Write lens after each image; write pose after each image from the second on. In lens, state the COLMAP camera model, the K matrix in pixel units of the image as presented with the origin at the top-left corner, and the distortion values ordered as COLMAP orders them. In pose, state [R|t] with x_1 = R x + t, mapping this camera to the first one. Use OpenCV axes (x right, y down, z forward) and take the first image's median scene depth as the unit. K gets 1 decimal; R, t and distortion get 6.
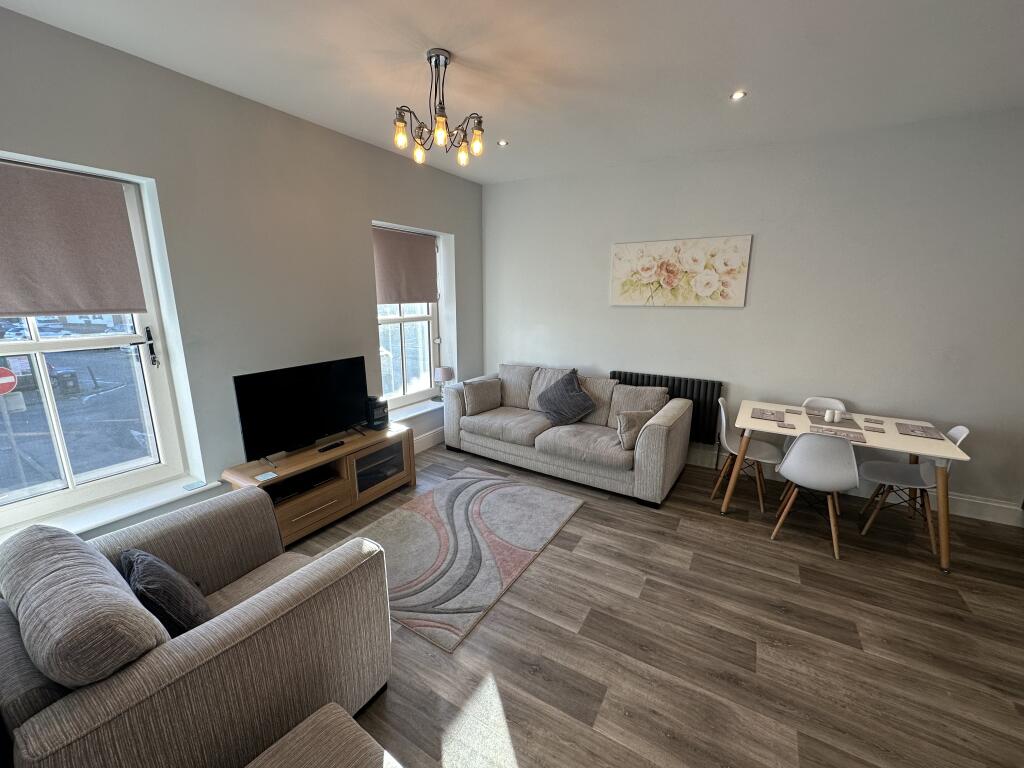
lens RADIAL K [[408.3, 0, 512.0], [0, 408.3, 384.0], [0, 0, 1]] dist [-0.000230, -0.000037]
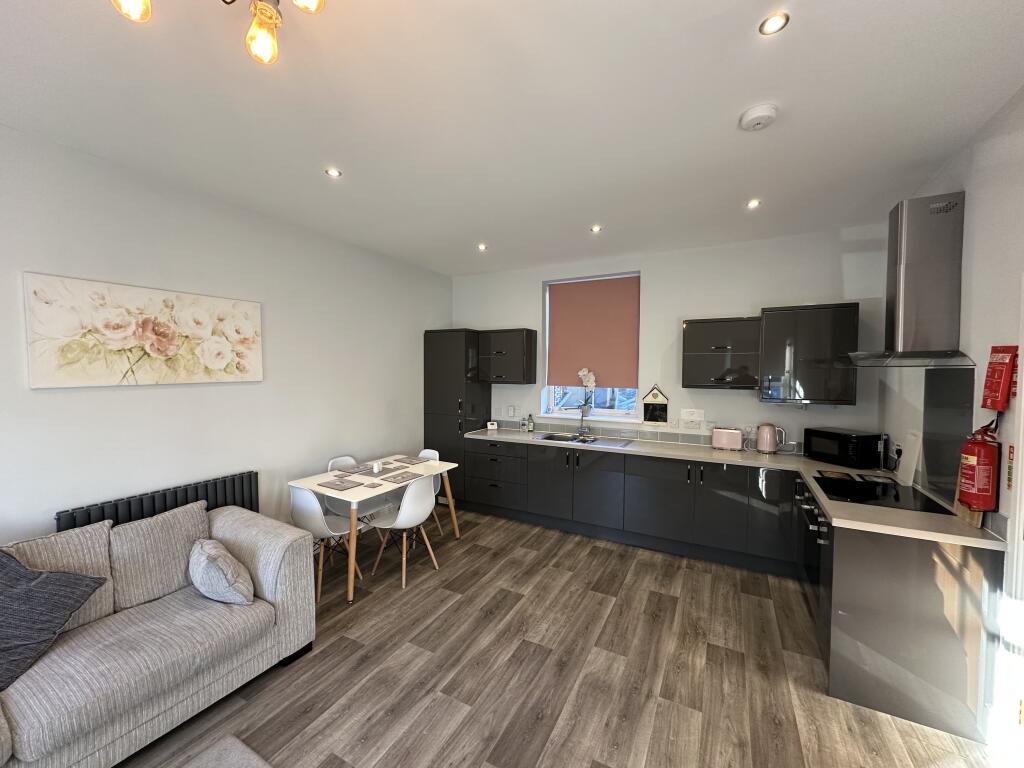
lens RADIAL K [[408.3, 0, 512.0], [0, 408.3, 384.0], [0, 0, 1]] dist [-0.000230, -0.000037]
pose [[-0.050465, -0.043167, 0.997793, -0.414056], [0.211615, 0.975919, 0.052924, -0.138531], [-0.976049, 0.213819, -0.040115, 0.614707]]
